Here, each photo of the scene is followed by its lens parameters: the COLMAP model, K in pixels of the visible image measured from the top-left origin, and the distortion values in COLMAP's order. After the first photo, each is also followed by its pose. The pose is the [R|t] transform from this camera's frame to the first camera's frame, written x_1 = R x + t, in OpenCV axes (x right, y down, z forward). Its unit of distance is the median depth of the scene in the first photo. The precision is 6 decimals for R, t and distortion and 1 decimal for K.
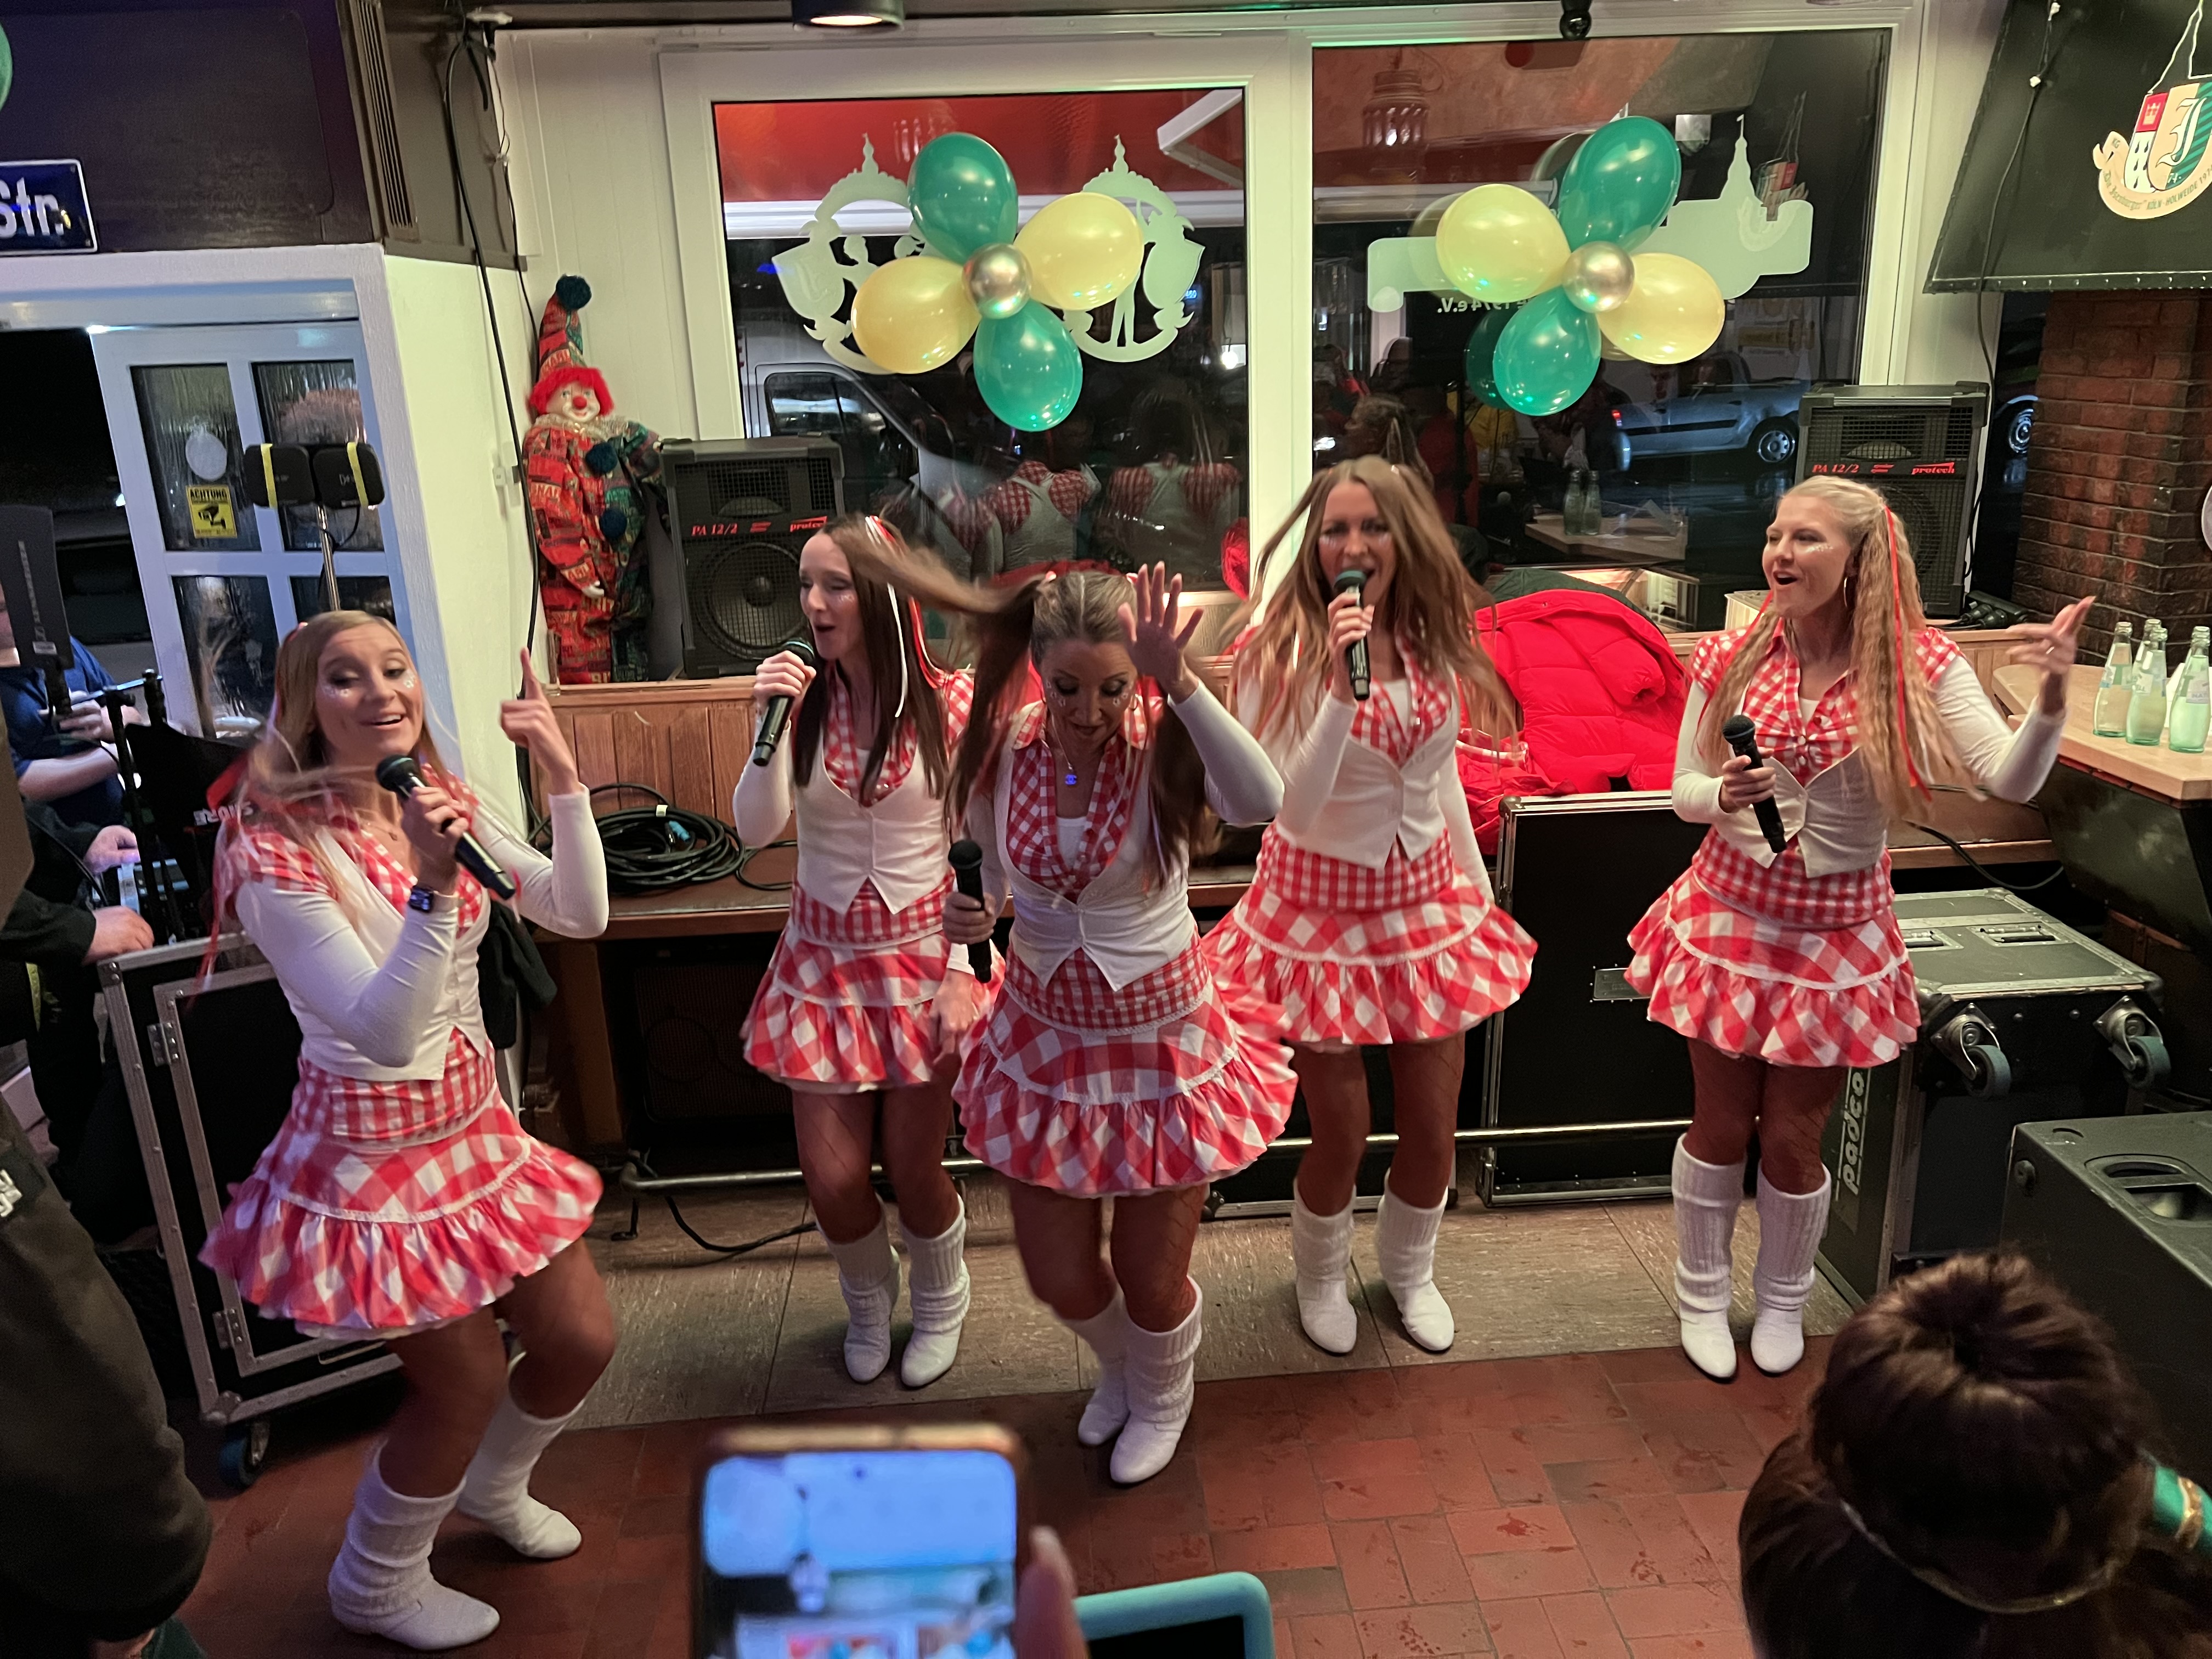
lens RADIAL K [[1656.5, 0, 1100.8], [0, 1656.5, 818.0], [0, 0, 1]] dist [0.056150, -0.065439]
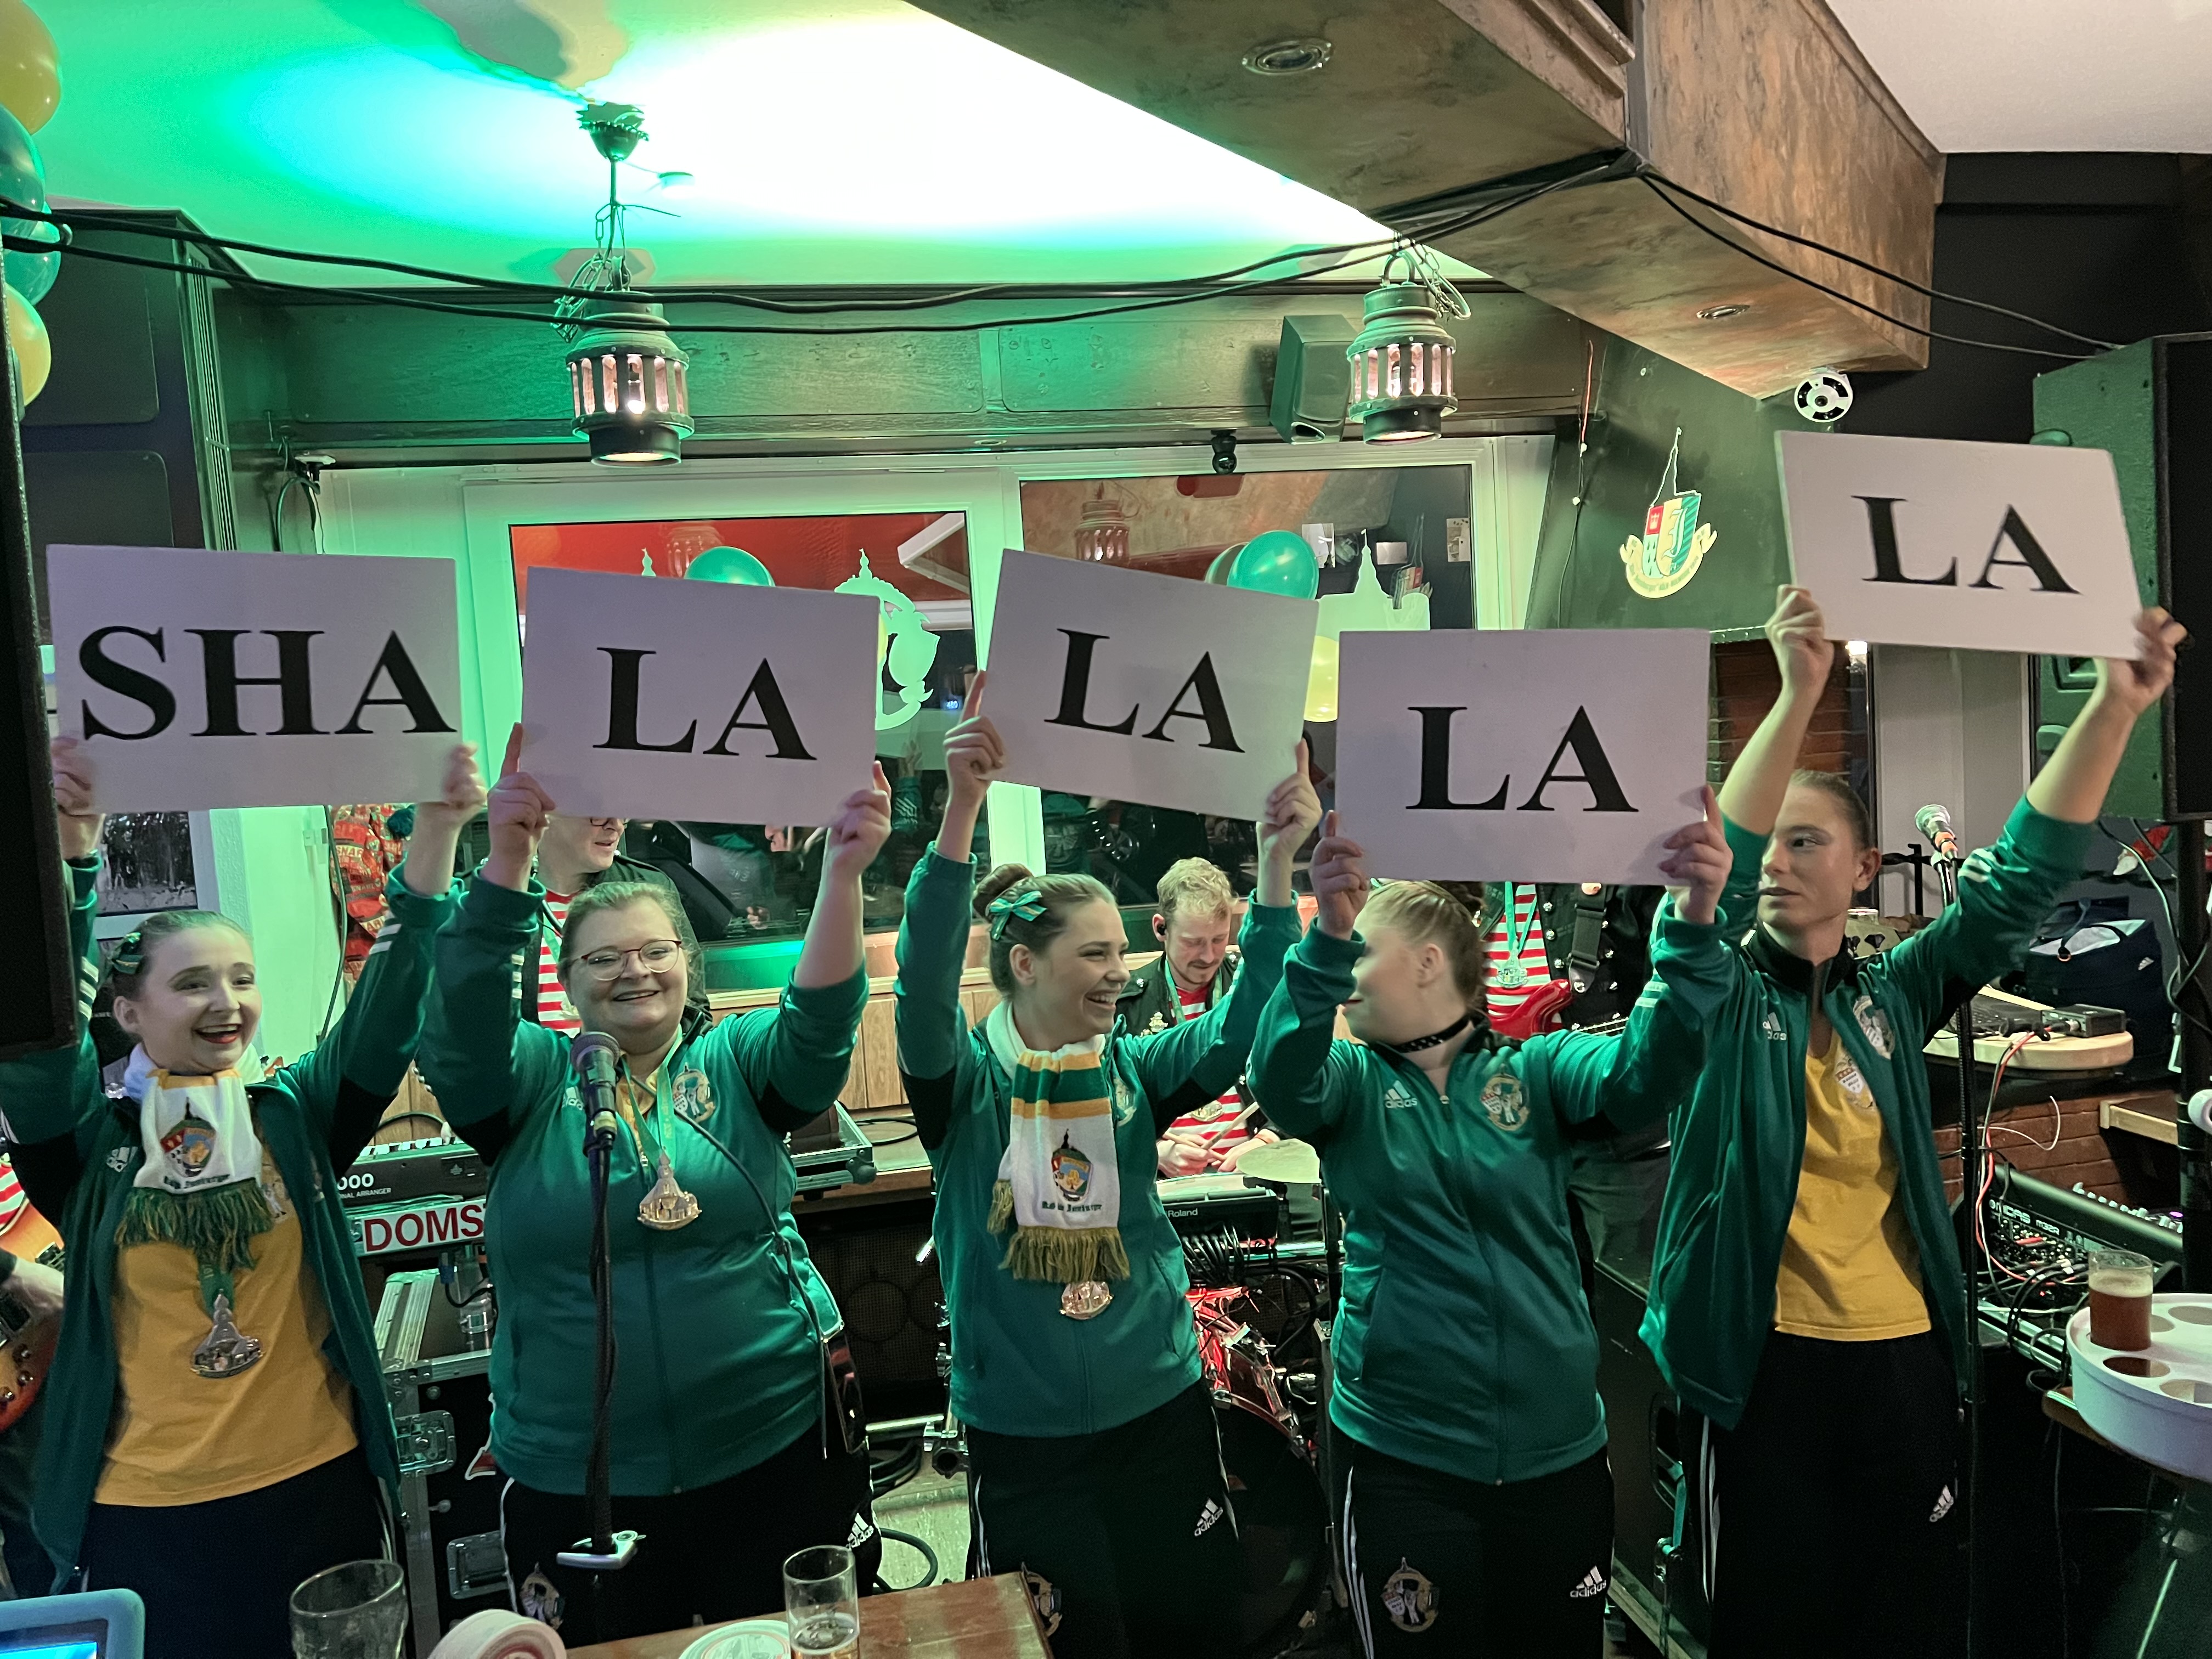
lens RADIAL K [[1661.2, 0, 1100.9], [0, 1661.2, 848.8], [0, 0, 1]] dist [0.112746, -0.232171]
pose [[0.990197, -0.035912, 0.134979, 0.010475], [0.064603, 0.974556, -0.214631, 0.071421], [-0.123837, 0.221247, 0.967323, -0.137906]]
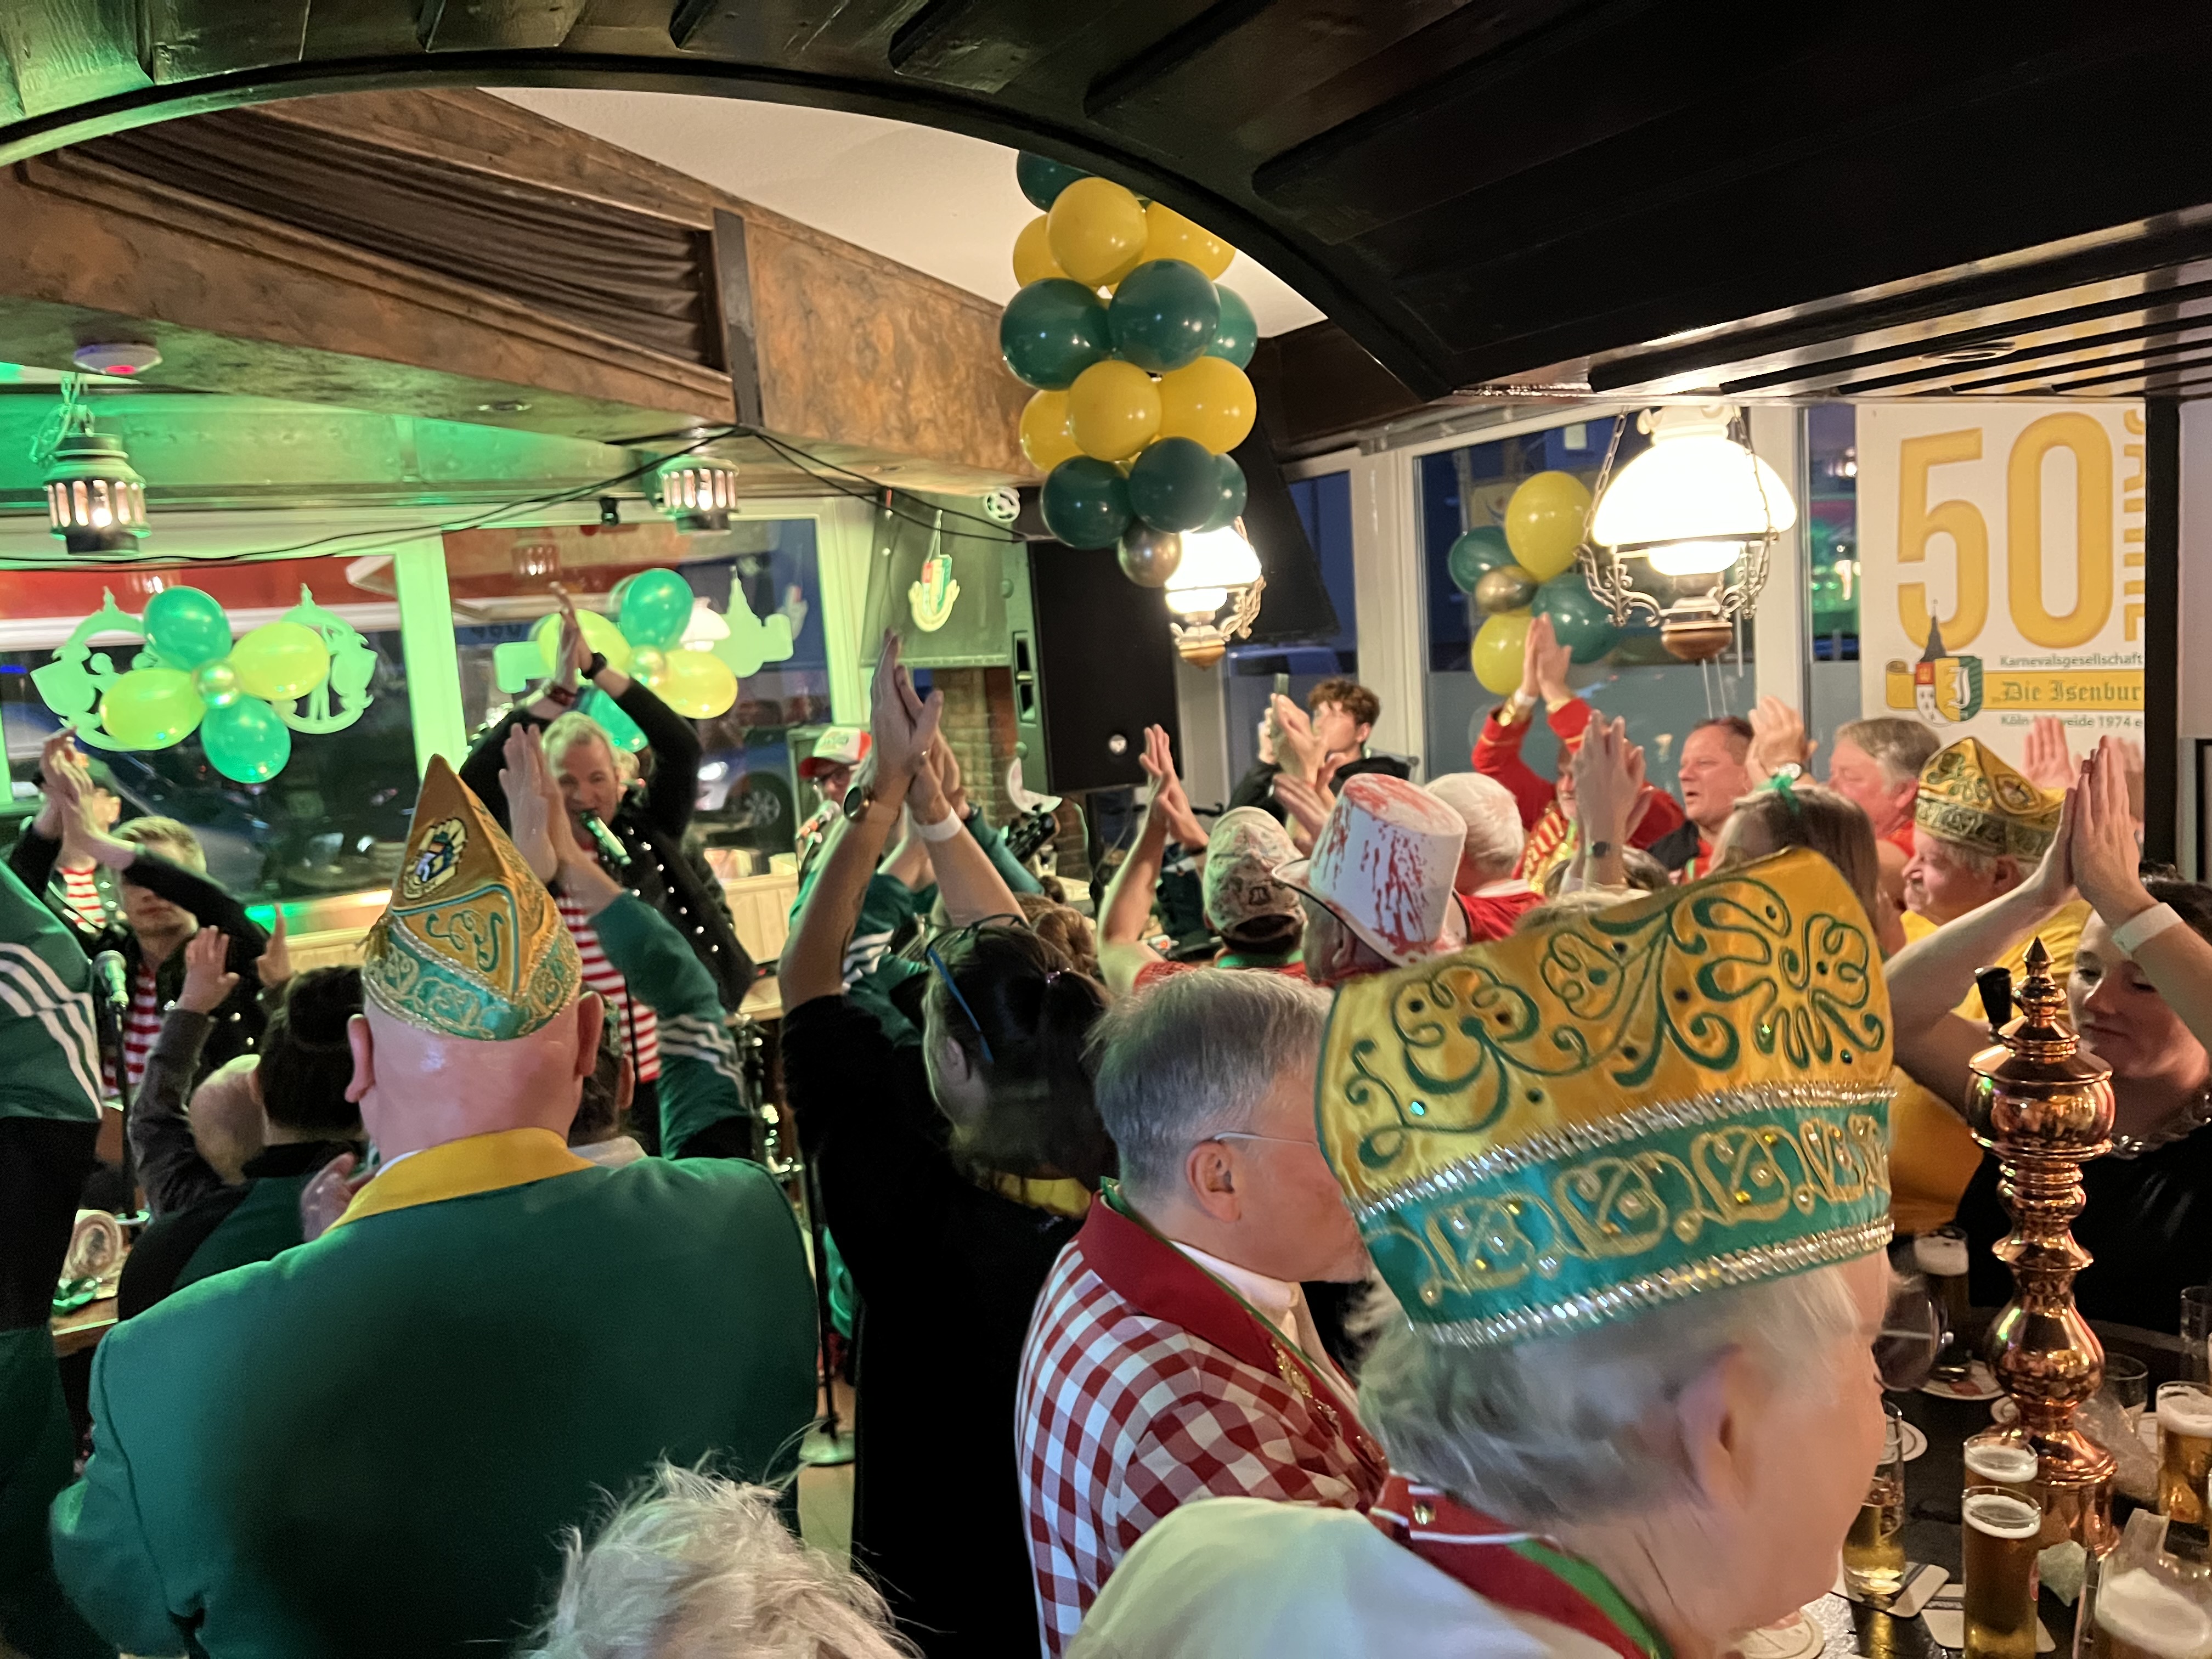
lens RADIAL K [[1696.6, 0, 1096.0], [0, 1696.6, 833.7], [0, 0, 1]] dist [0.041562, -0.053914]
pose [[0.919670, -0.074663, 0.385530, 0.056115], [0.148387, 0.975043, -0.165143, 0.157875], [-0.363578, 0.209085, 0.907796, -0.577343]]
